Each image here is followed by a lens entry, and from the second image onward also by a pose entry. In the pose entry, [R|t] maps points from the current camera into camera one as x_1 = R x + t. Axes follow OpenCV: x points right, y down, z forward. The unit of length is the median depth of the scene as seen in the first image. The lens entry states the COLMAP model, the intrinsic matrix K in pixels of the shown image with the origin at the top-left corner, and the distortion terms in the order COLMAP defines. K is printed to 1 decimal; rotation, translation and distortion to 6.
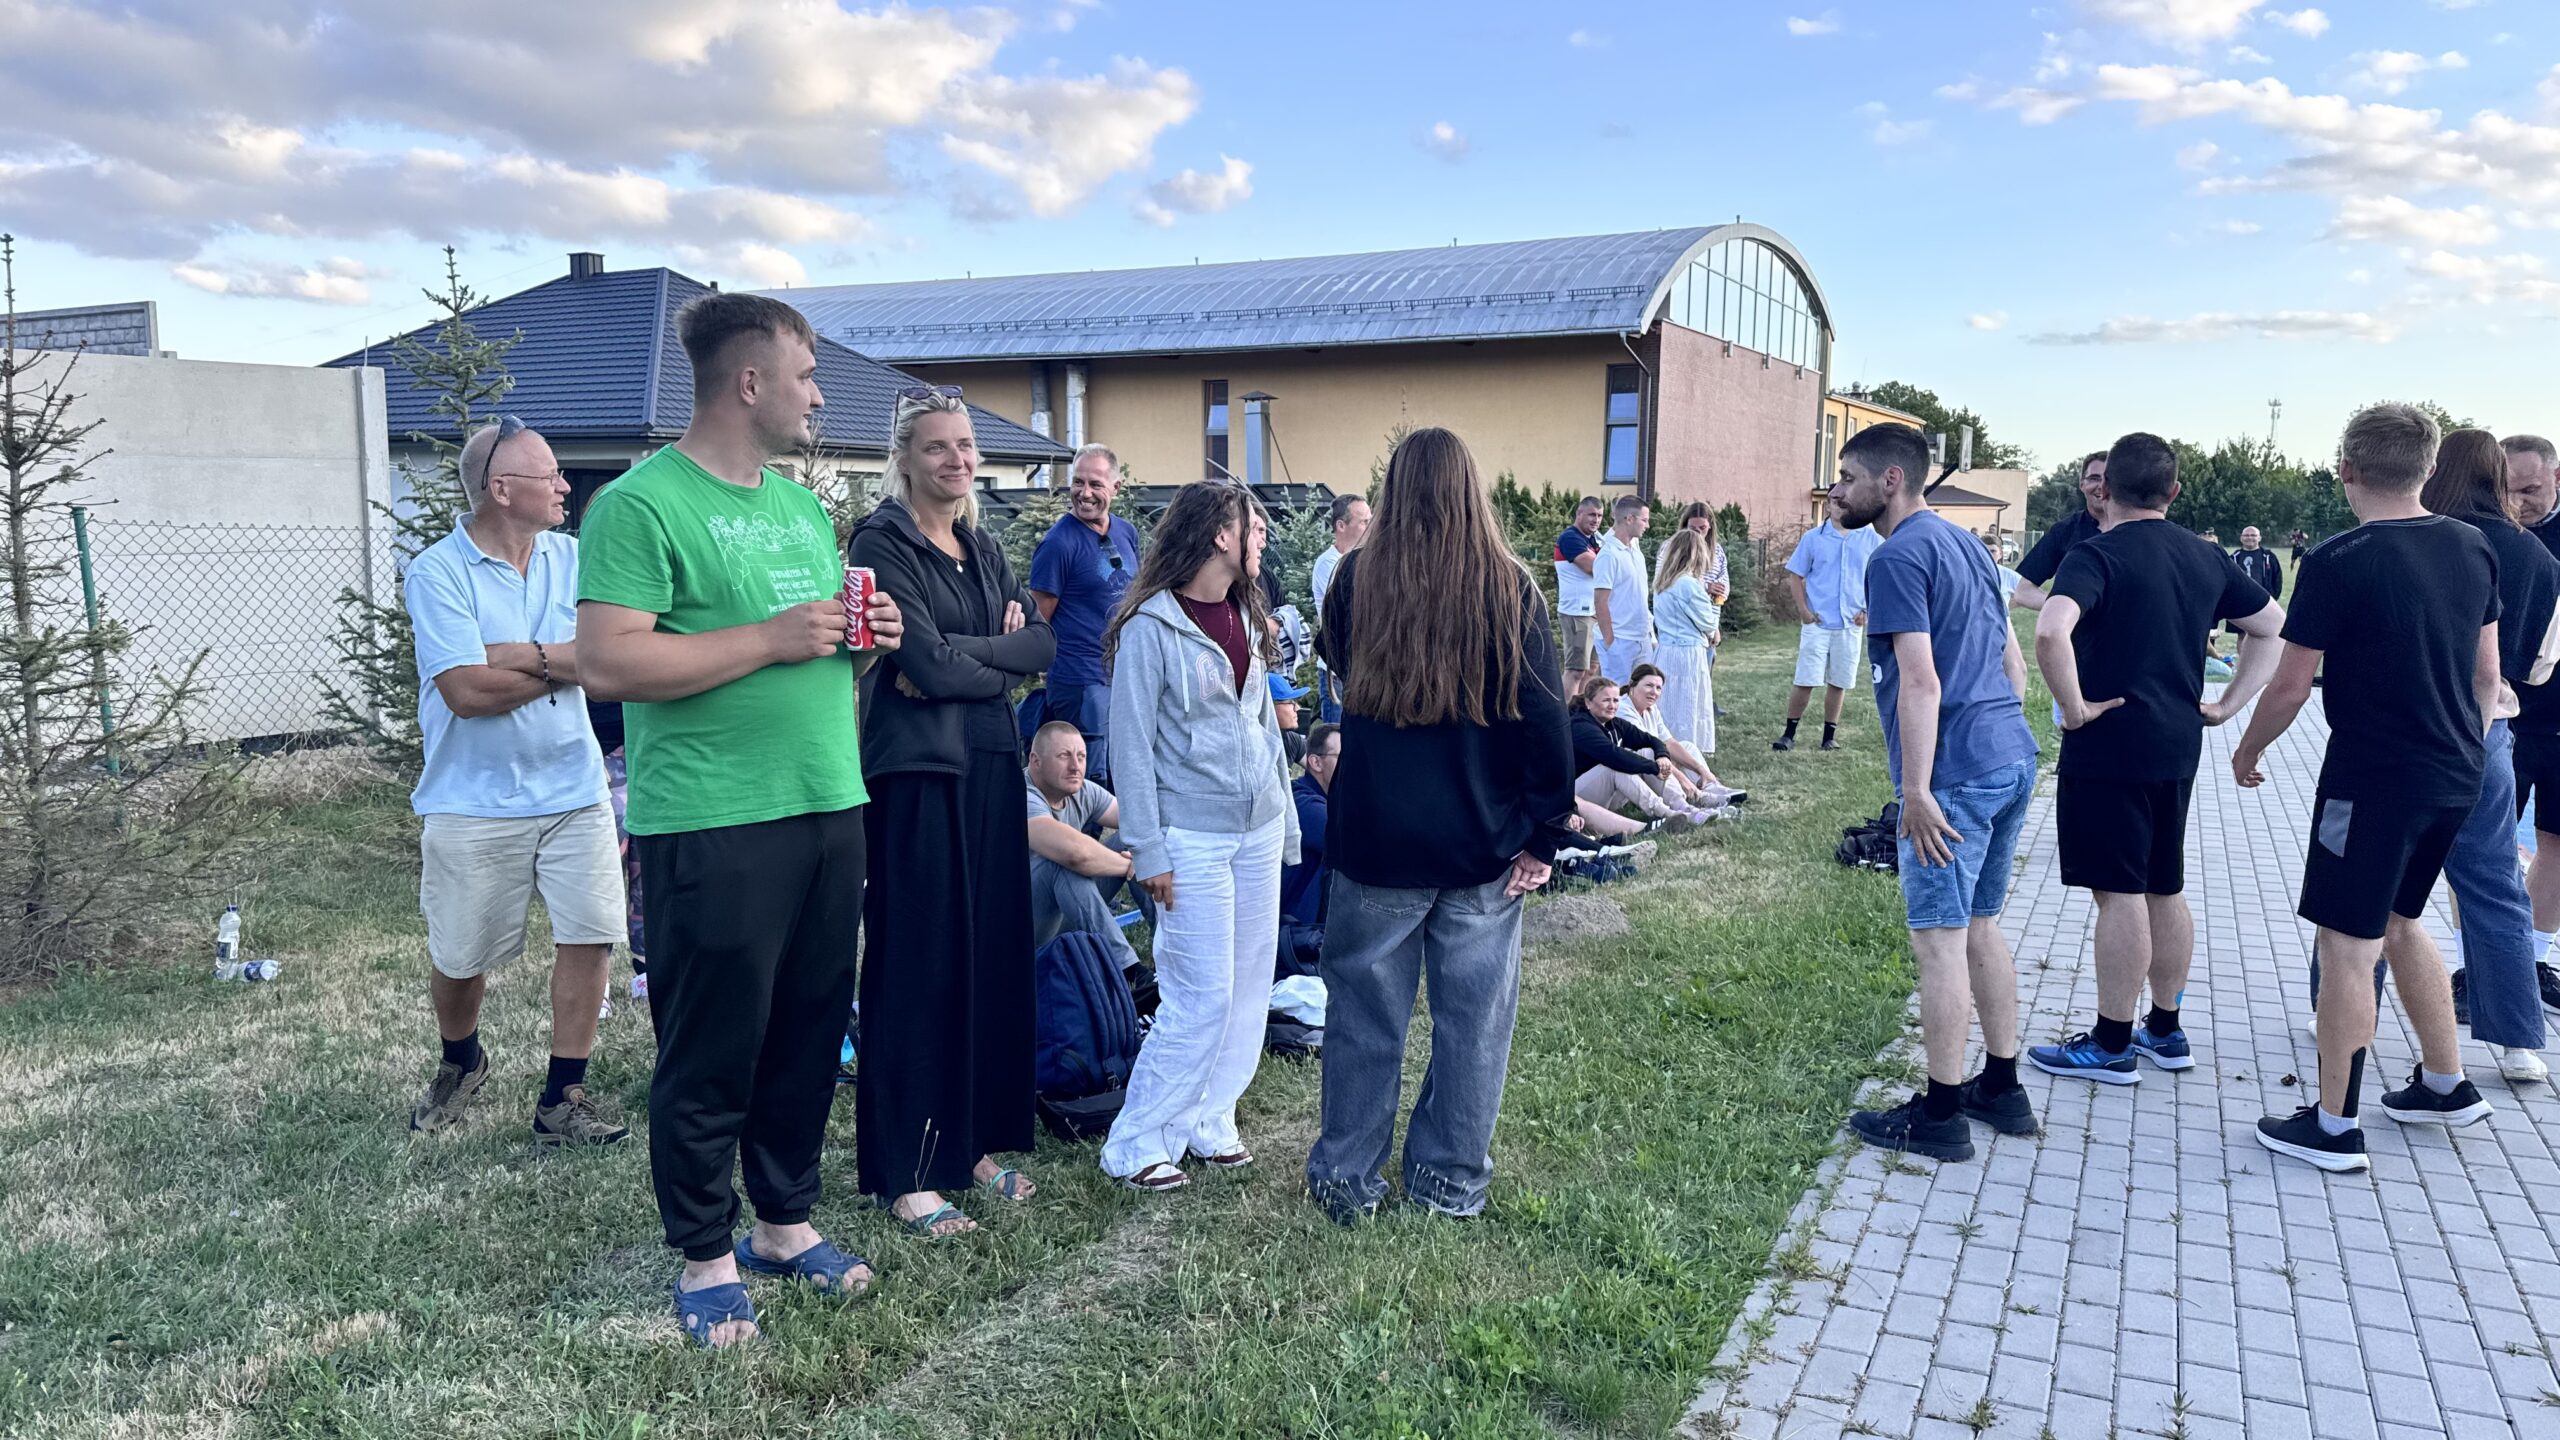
lens RADIAL K [[1797.4, 0, 1255.3], [0, 1797.4, 698.3], [0, 0, 1]] dist [0.093879, -0.101955]
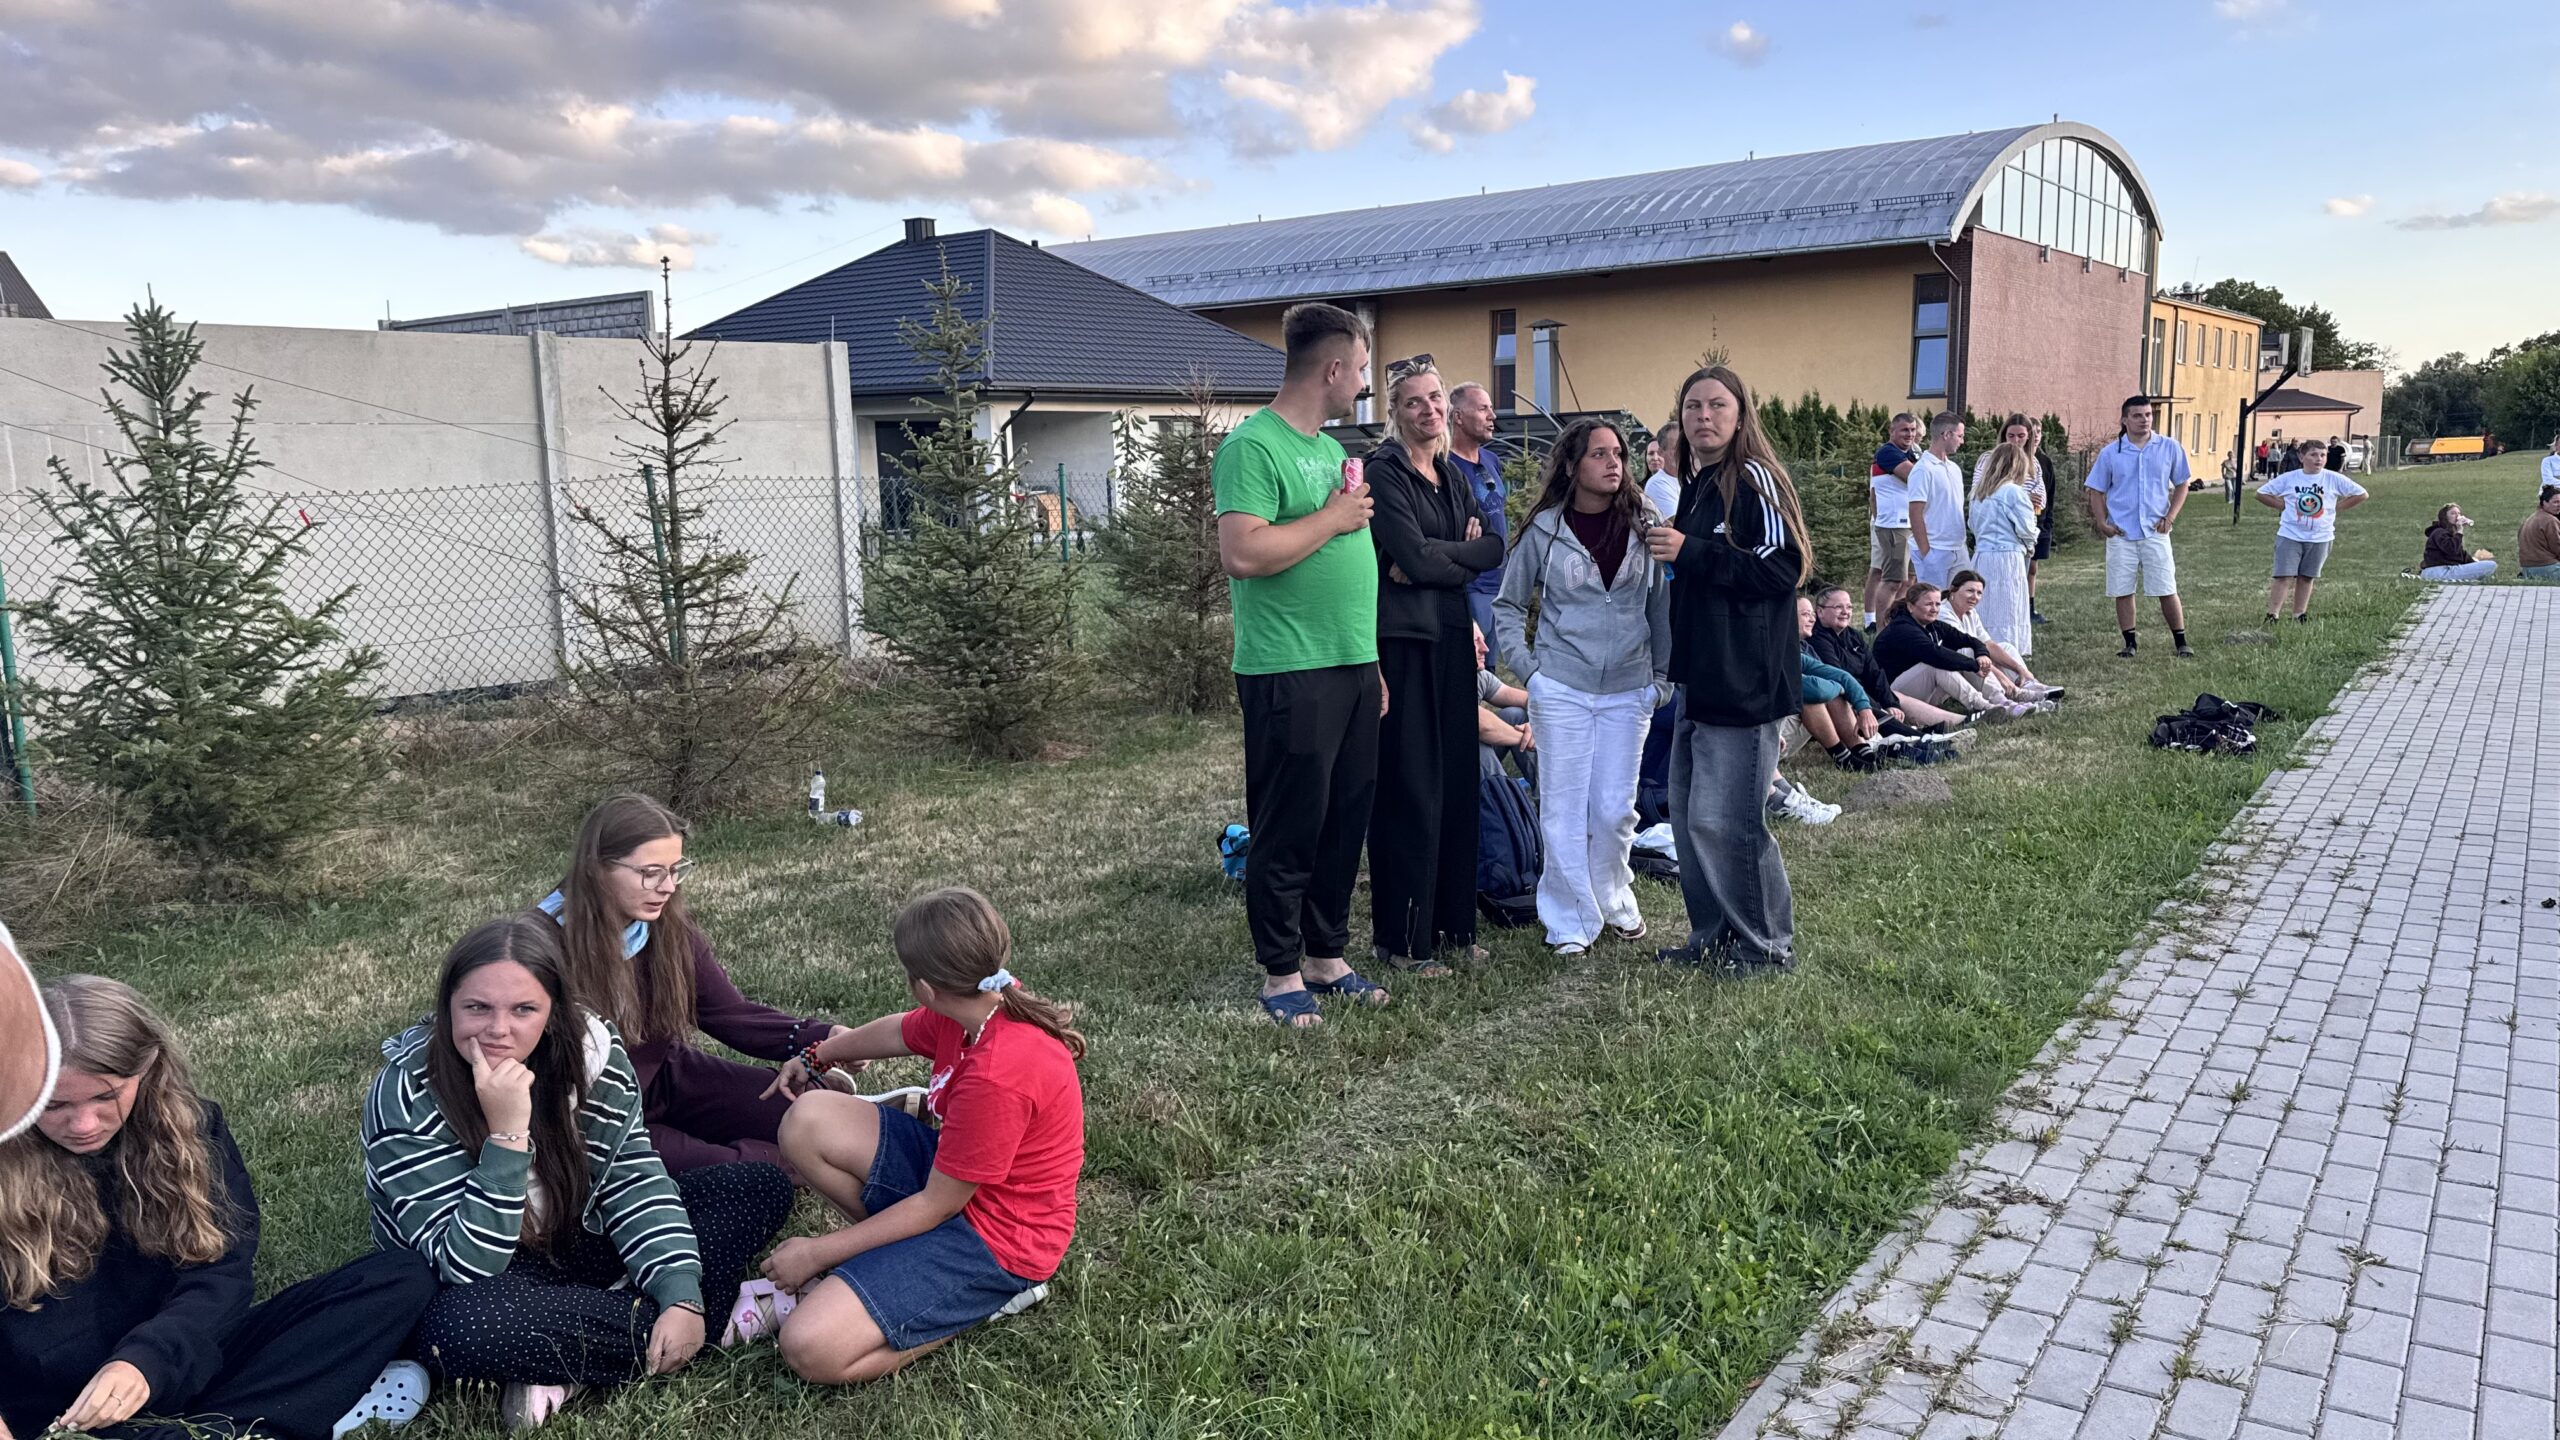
lens RADIAL K [[1797.4, 0, 1271.6], [0, 1797.4, 699.9], [0, 0, 1]] dist [0.093879, -0.101955]
pose [[0.989310, -0.007798, -0.145619, -0.031702], [0.013300, 0.999232, 0.036848, 0.011657], [0.145220, -0.038391, 0.988654, -0.122384]]
